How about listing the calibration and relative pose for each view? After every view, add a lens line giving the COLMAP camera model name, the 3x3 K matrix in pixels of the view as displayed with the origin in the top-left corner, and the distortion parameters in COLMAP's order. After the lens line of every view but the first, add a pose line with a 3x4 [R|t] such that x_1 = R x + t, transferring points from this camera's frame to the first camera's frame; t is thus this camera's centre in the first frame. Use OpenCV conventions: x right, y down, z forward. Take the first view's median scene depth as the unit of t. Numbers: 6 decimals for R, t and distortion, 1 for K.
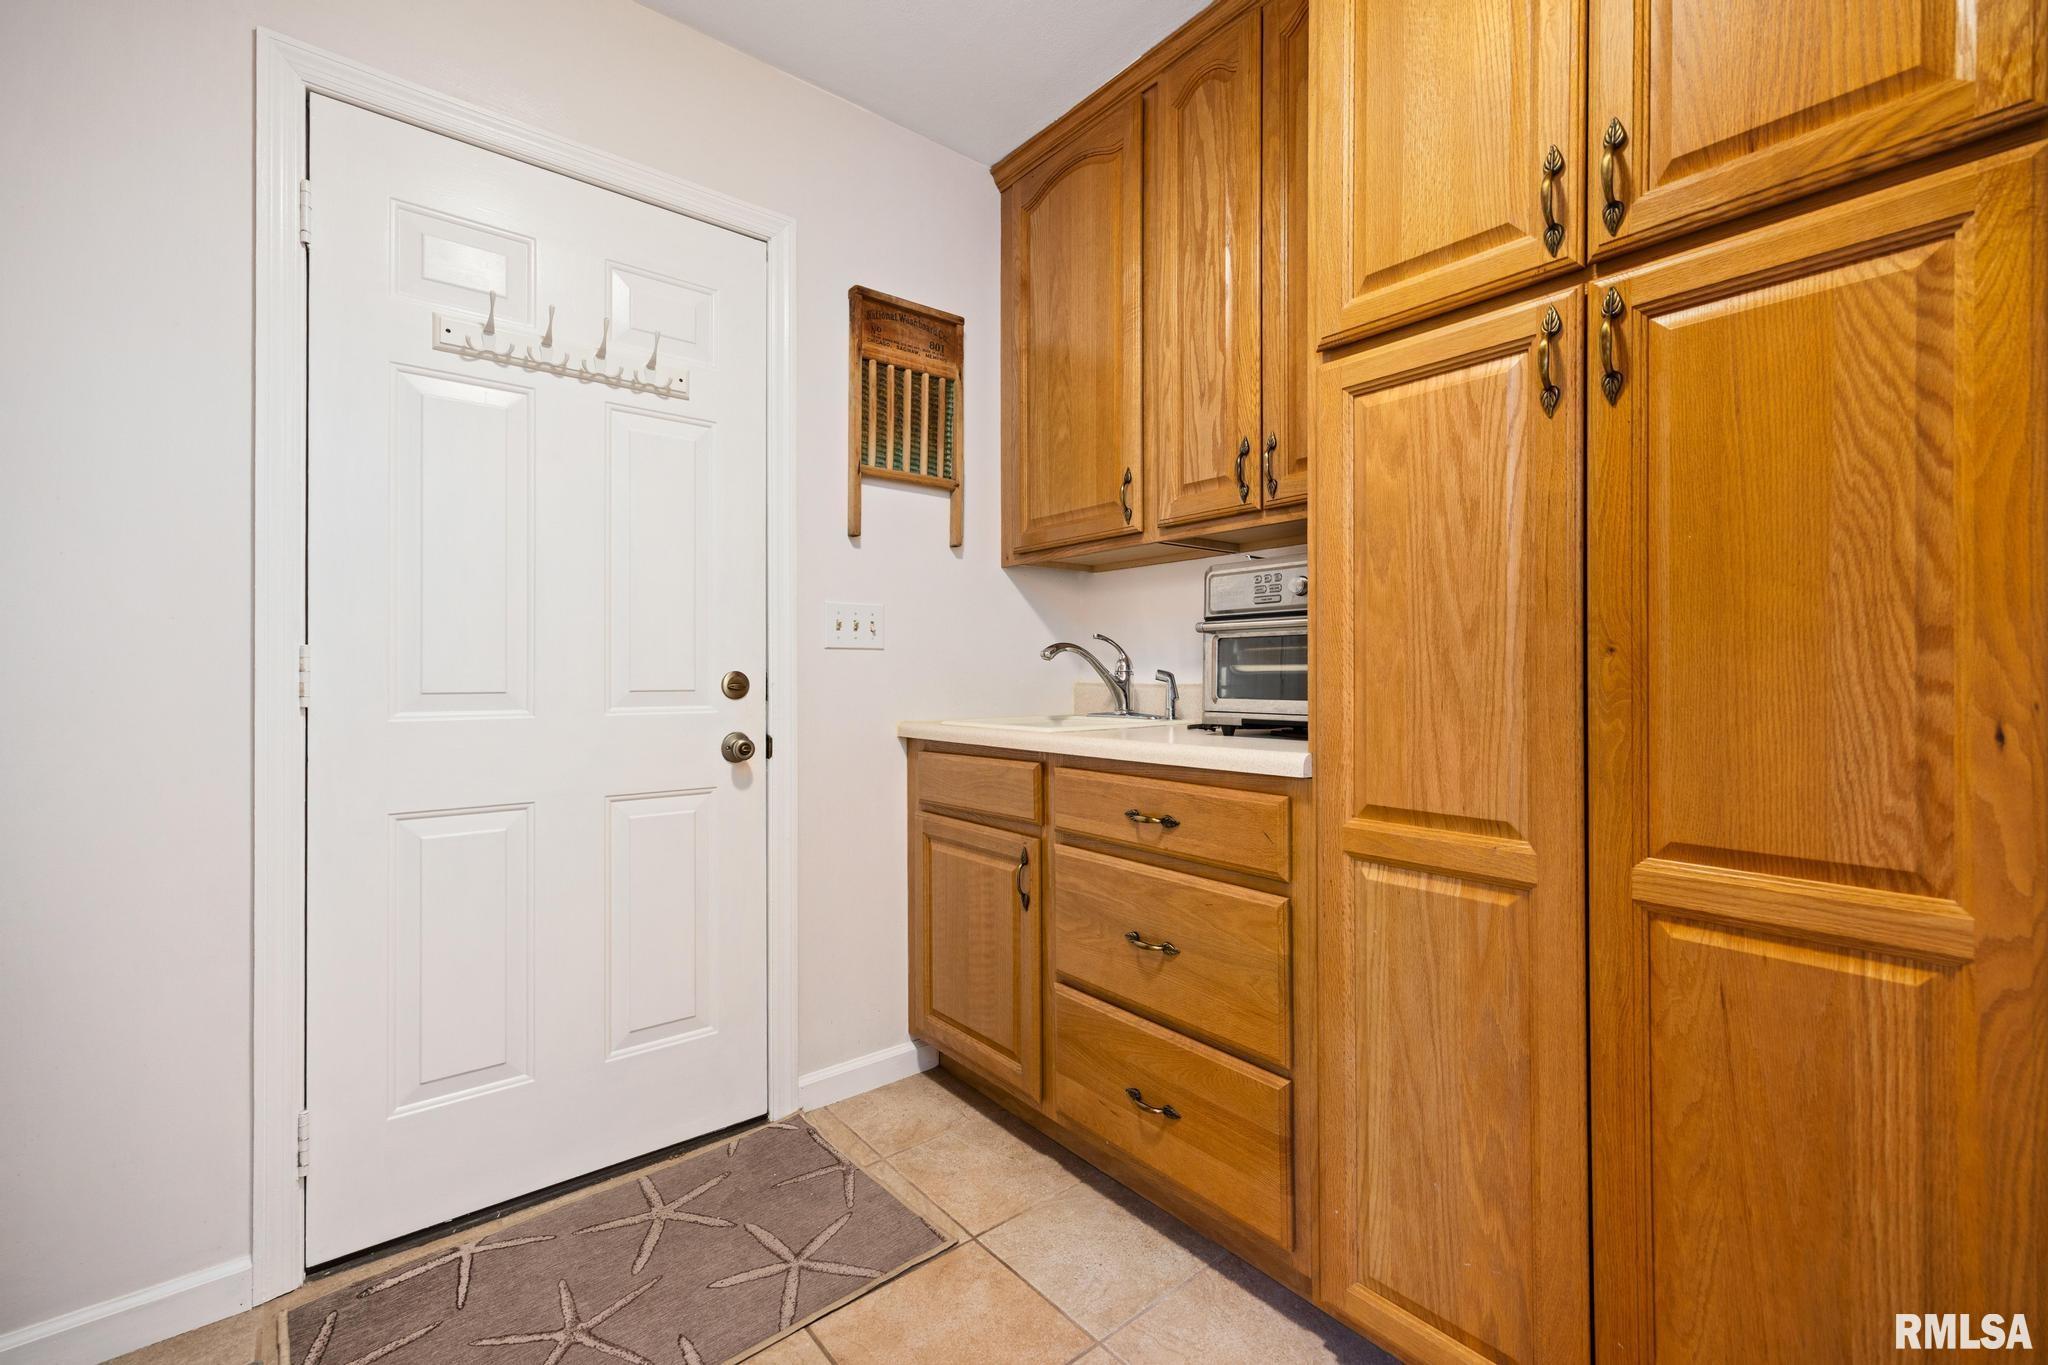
lens RADIAL K [[867.3, 0, 1033.4], [0, 867.3, 671.0], [0, 0, 1]] dist [-0.001683, -0.000050]
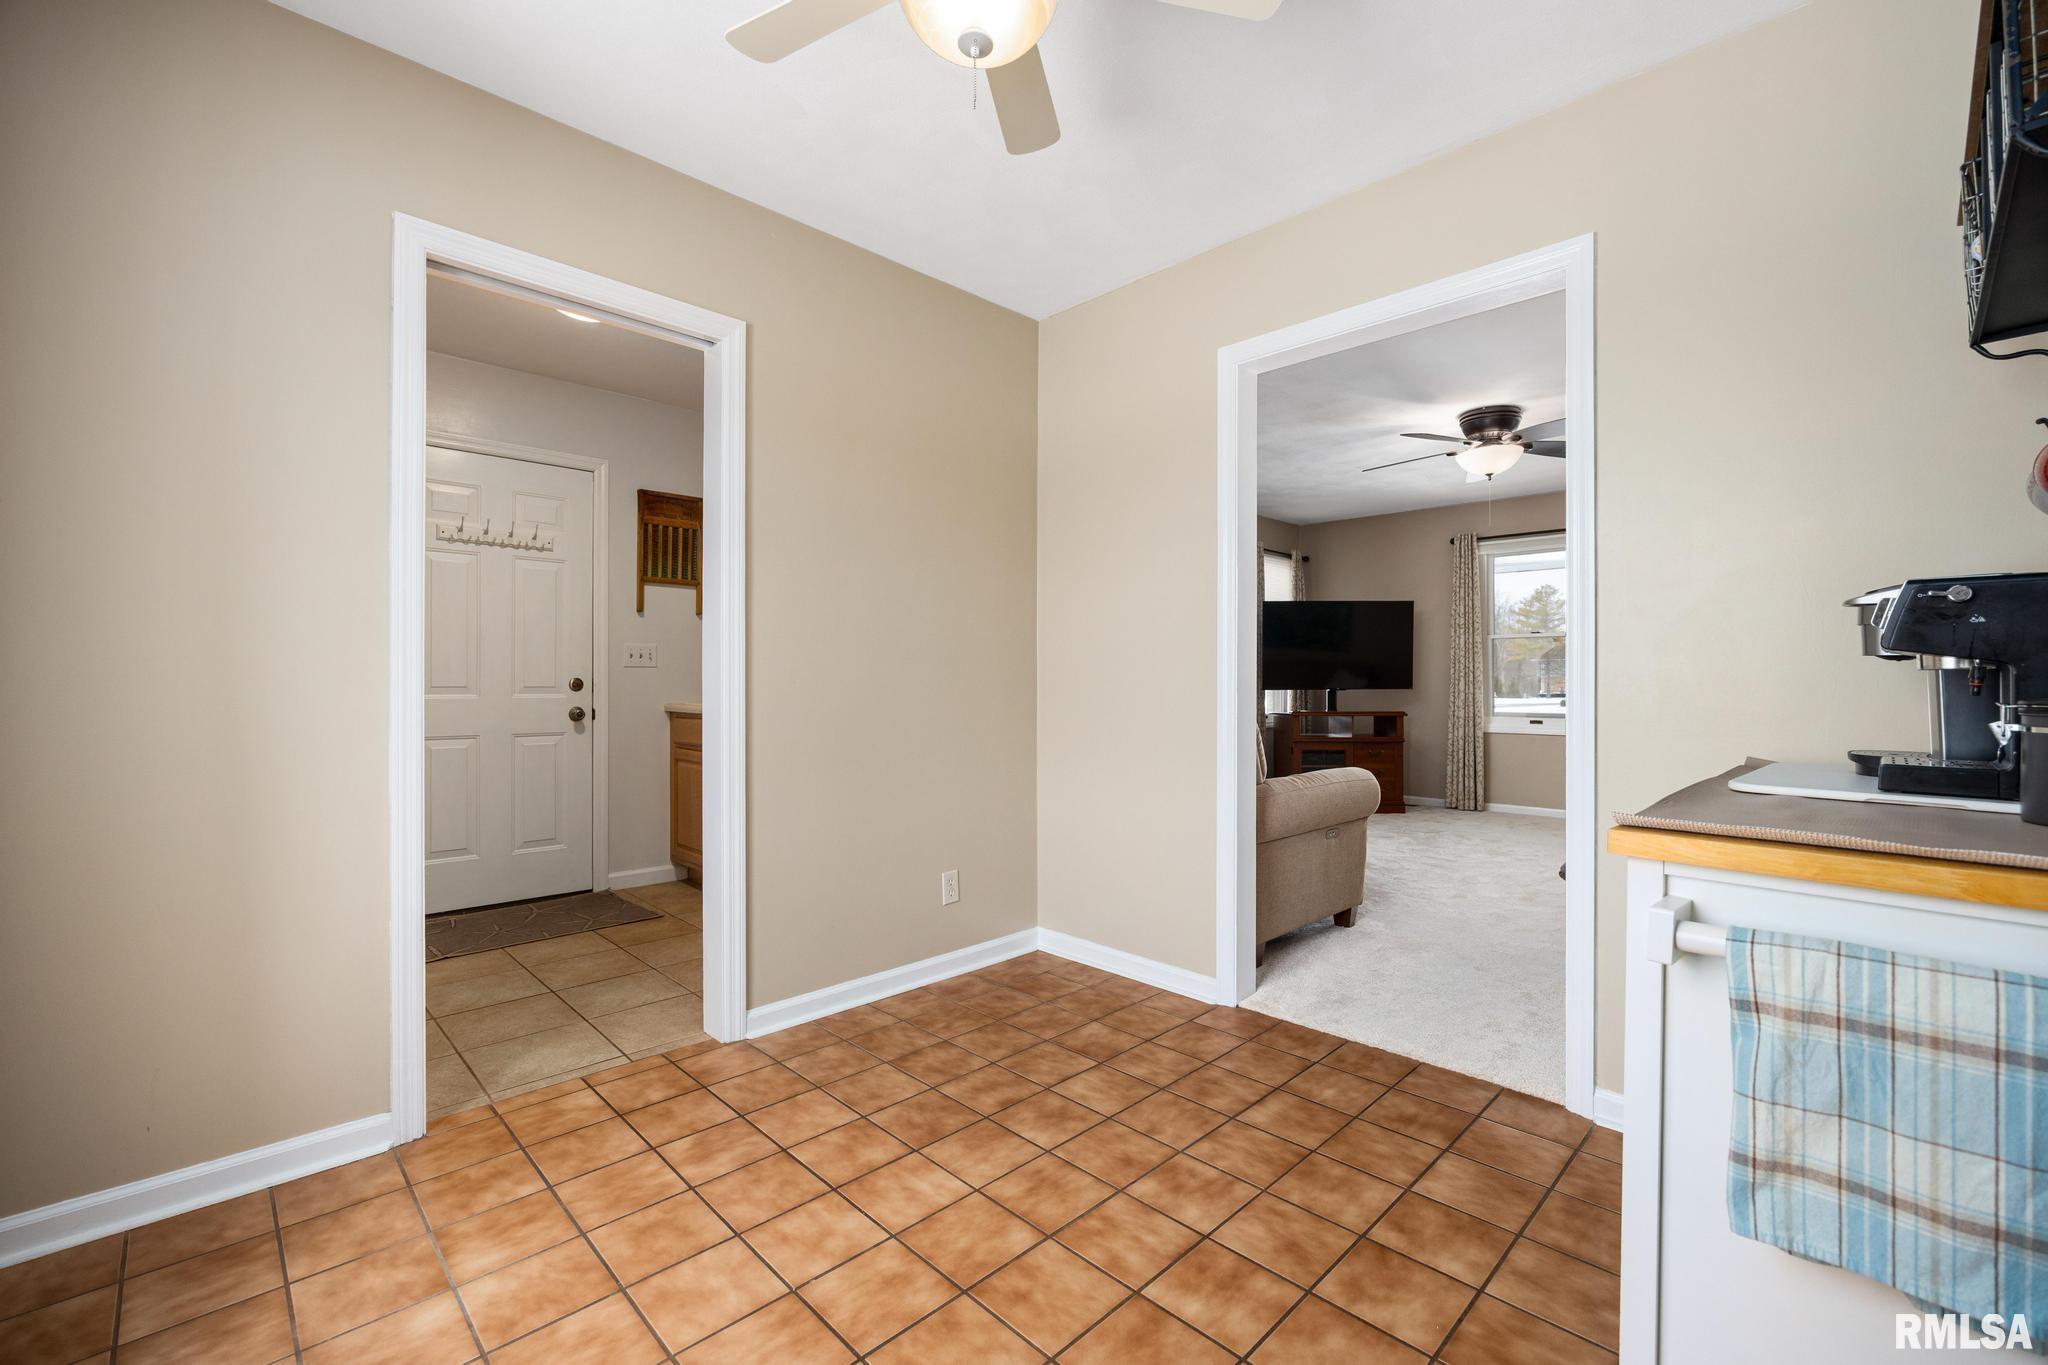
lens RADIAL K [[867.3, 0, 1029.0], [0, 867.3, 677.9], [0, 0, 1]] dist [-0.001683, -0.000050]
pose [[0.995339, 0.001778, 0.096421, 0.550227], [-0.001620, 0.999997, -0.001721, 0.002001], [-0.096424, 0.001556, 0.995339, -1.207823]]
